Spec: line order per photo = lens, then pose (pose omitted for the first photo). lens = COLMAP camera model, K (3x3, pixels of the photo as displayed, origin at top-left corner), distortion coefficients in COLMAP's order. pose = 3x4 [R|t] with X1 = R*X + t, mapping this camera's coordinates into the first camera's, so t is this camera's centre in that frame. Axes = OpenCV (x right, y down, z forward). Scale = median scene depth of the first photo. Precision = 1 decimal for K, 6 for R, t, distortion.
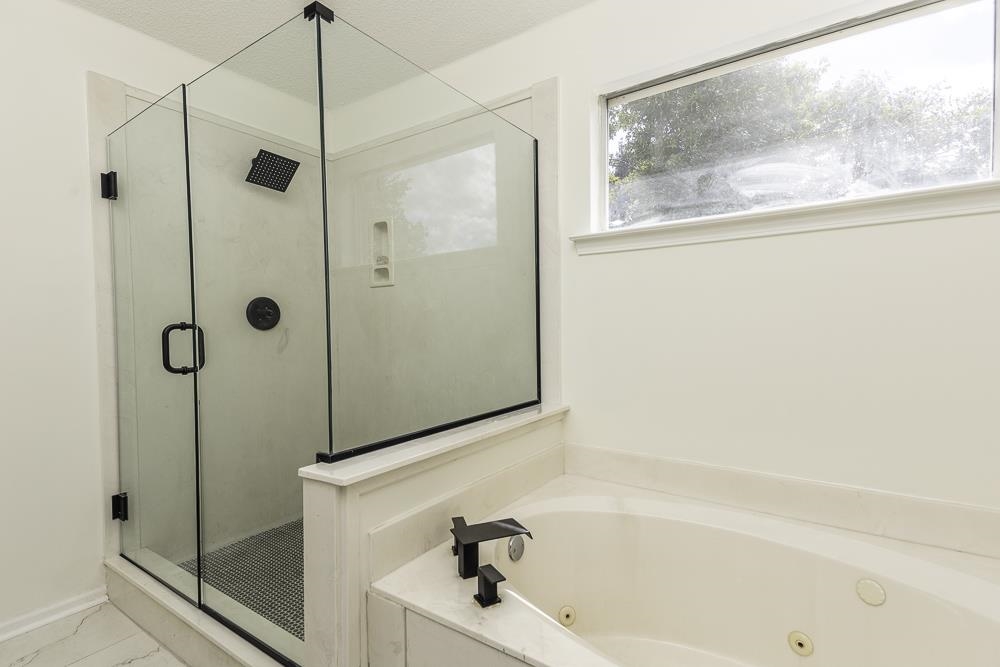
lens RADIAL K [[476.4, 0, 500.0], [0, 476.4, 333.5], [0, 0, 1]] dist [0.042311, -0.017269]
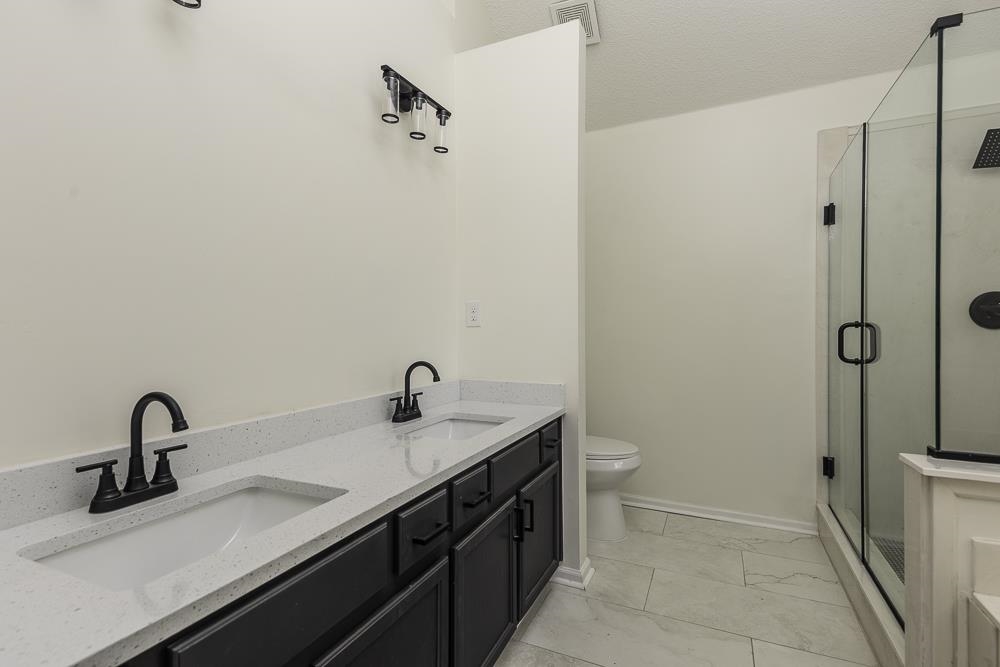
lens RADIAL K [[482.7, 0, 500.0], [0, 482.7, 333.5], [0, 0, 1]] dist [0.119971, 0.000127]
pose [[0.172202, 0.022989, -0.984793, 0.419440], [-0.019573, 0.999610, 0.019913, -0.000232], [0.984867, 0.015846, 0.172585, -0.083295]]
